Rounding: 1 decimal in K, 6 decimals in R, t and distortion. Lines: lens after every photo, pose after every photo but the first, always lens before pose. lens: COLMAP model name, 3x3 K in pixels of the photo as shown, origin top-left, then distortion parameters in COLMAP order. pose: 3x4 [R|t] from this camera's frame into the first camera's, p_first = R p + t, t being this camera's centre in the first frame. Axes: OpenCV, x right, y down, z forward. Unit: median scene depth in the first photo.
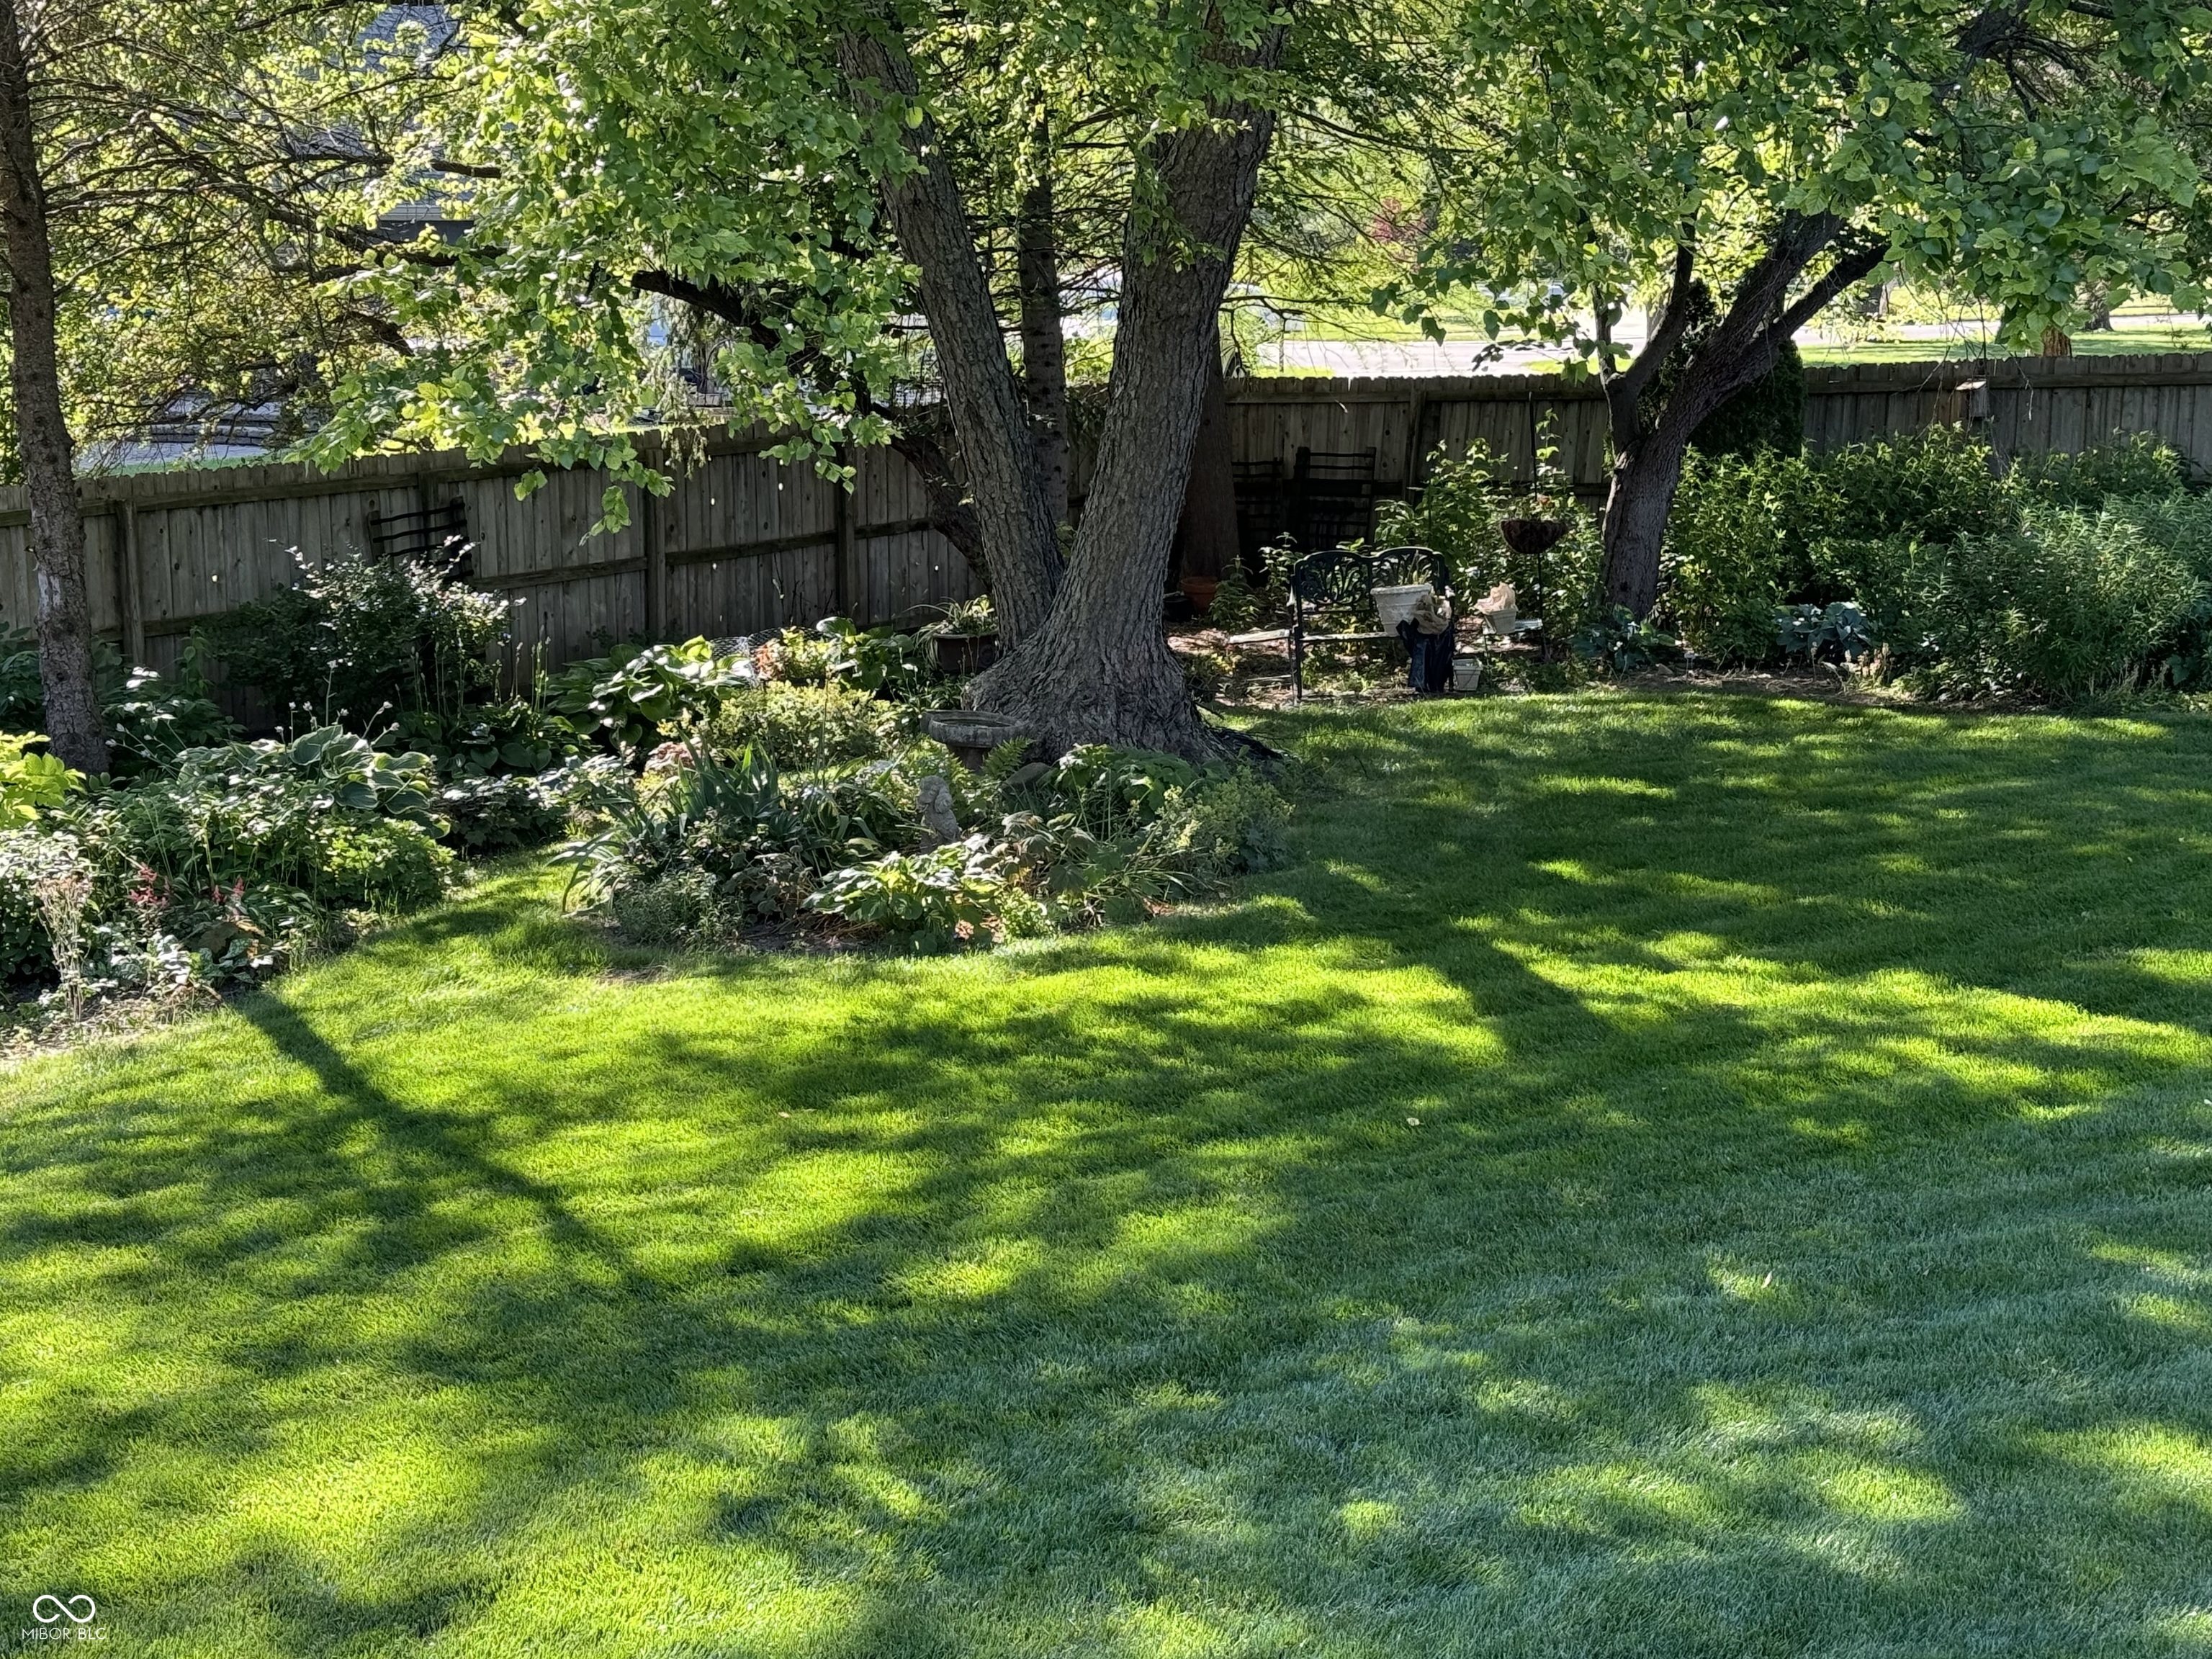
lens RADIAL K [[3455.6, 0, 1137.6], [0, 3455.6, 818.7], [0, 0, 1]] dist [0.170156, 0.000000]
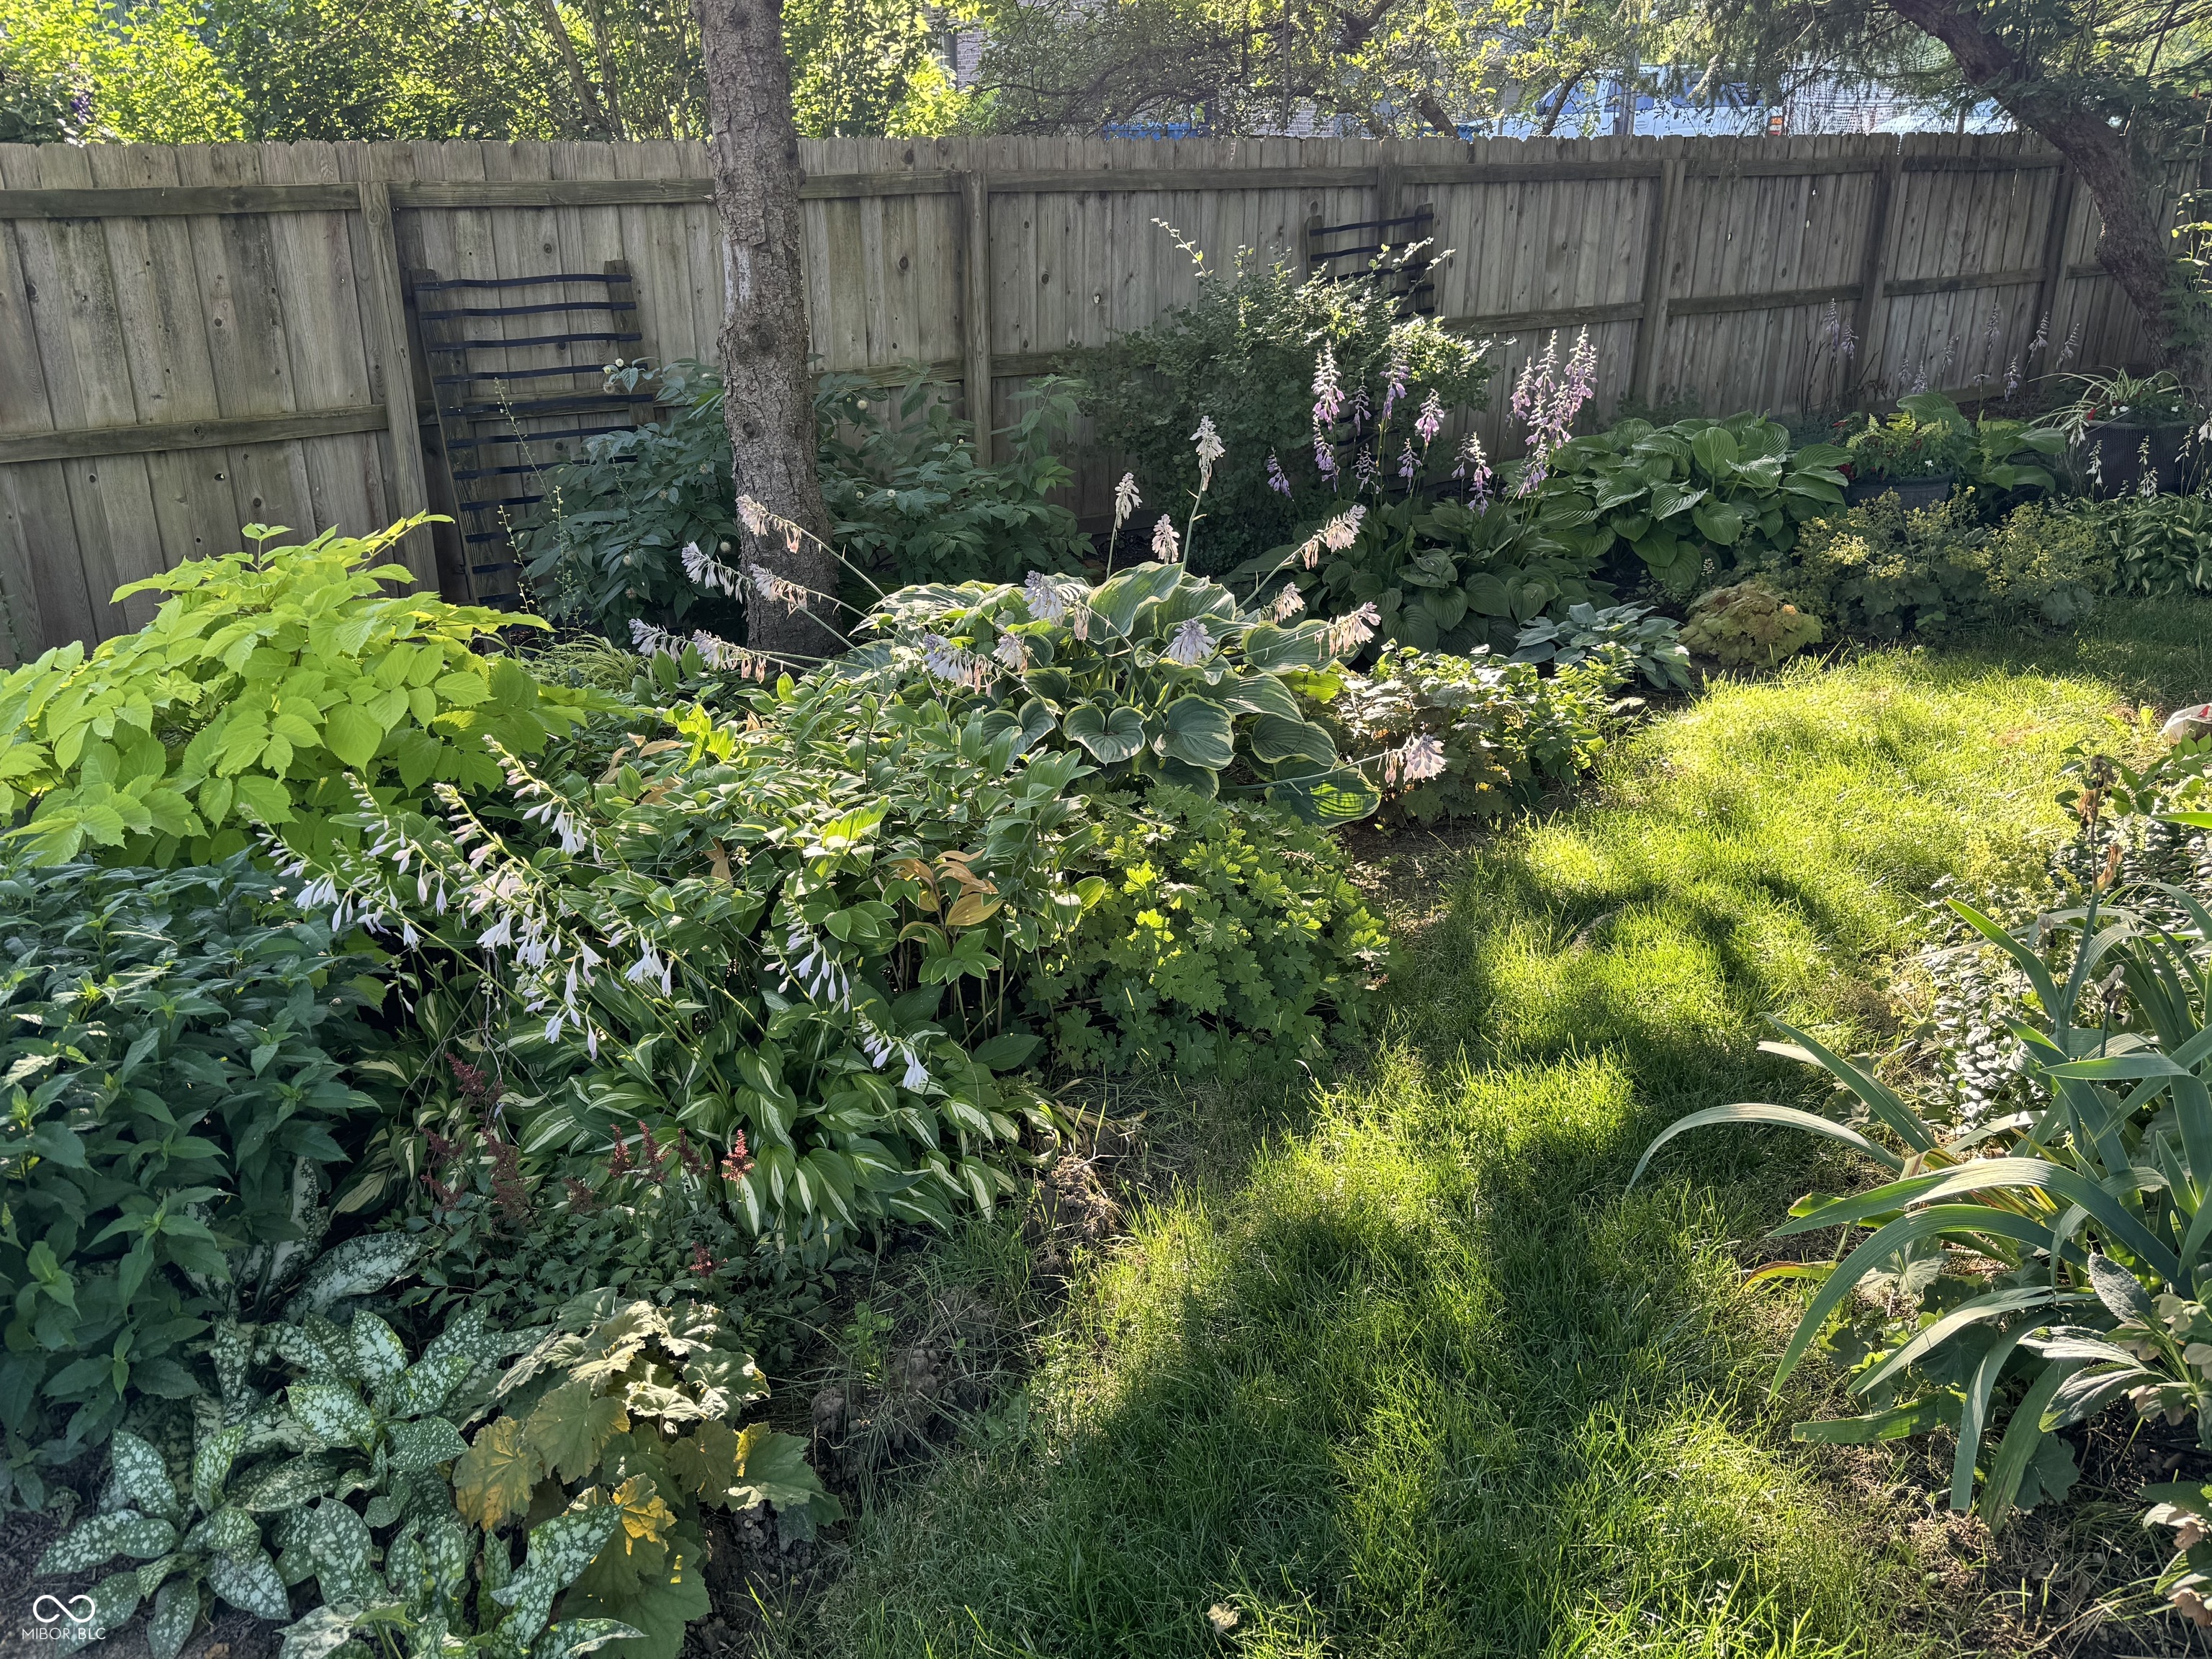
lens RADIAL K [[1805.1, 0, 1110.8], [0, 1805.1, 839.1], [0, 0, 1]] dist [-0.008093, -0.002535]
pose [[0.945180, 0.124007, -0.302087, -0.141053], [-0.066040, 0.978563, 0.195074, -0.033196], [0.319801, -0.164430, 0.933108, 0.669741]]
